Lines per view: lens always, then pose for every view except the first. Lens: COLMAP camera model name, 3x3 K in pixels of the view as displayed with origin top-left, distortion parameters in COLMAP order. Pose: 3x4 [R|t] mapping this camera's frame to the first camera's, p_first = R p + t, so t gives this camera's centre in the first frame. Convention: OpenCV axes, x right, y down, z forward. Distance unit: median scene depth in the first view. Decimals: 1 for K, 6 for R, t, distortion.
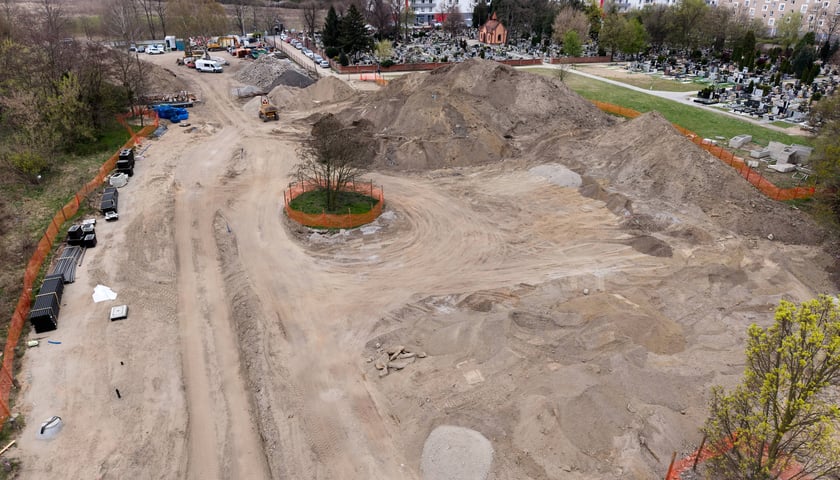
lens RADIAL K [[562.9, 0, 420.0], [0, 562.9, 240.0], [0, 0, 1]] dist [0.050817, -0.065047]
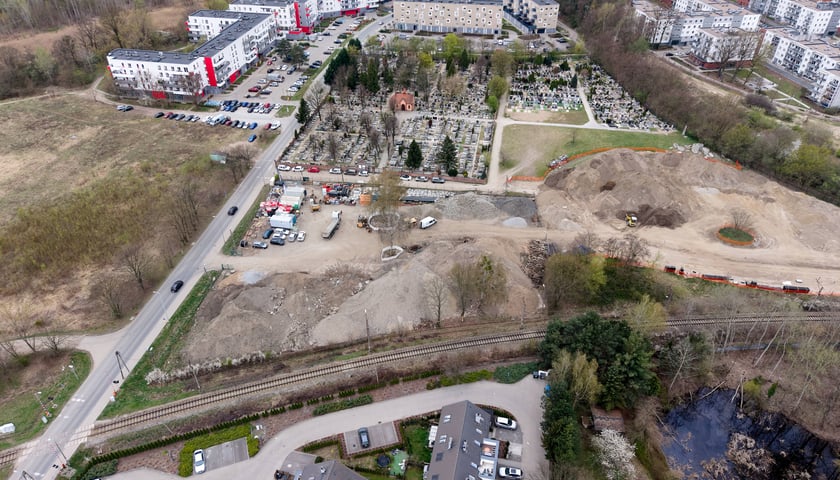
lens RADIAL K [[562.9, 0, 420.0], [0, 562.9, 240.0], [0, 0, 1]] dist [0.050817, -0.065047]
pose [[0.496674, -0.522623, 0.692950, -2.542516], [0.376353, 0.849106, 0.370644, -1.473851], [-0.782096, 0.076705, 0.618420, 0.340927]]
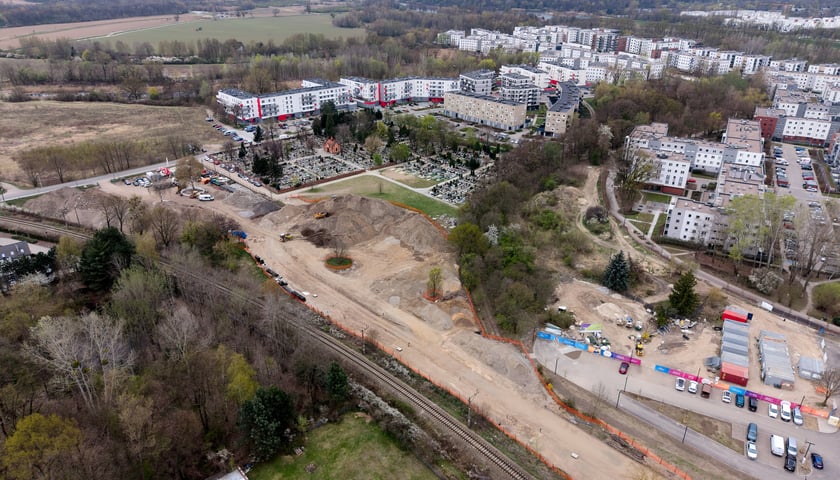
lens RADIAL K [[561.2, 0, 420.0], [0, 561.2, 240.0], [0, 0, 1]] dist [0.059513, -0.066979]
pose [[0.928206, -0.165724, 0.333121, -0.685411], [0.164702, 0.985840, 0.031520, -0.187108], [-0.333628, 0.025609, 0.942357, -2.103196]]
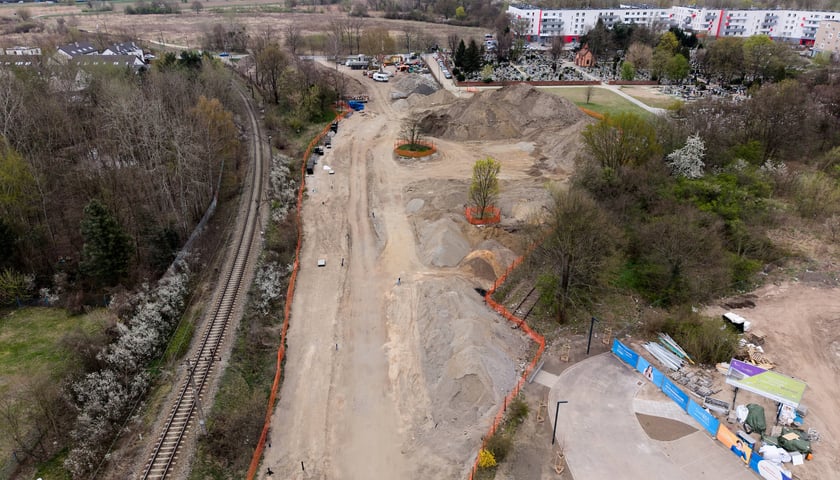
lens RADIAL K [[561.2, 0, 420.0], [0, 561.2, 240.0], [0, 0, 1]] dist [0.059513, -0.066979]
pose [[0.955088, 0.120888, -0.270542, 0.438800], [-0.120192, 0.992565, 0.019202, 0.213095], [0.270852, 0.014177, 0.962517, -0.994409]]
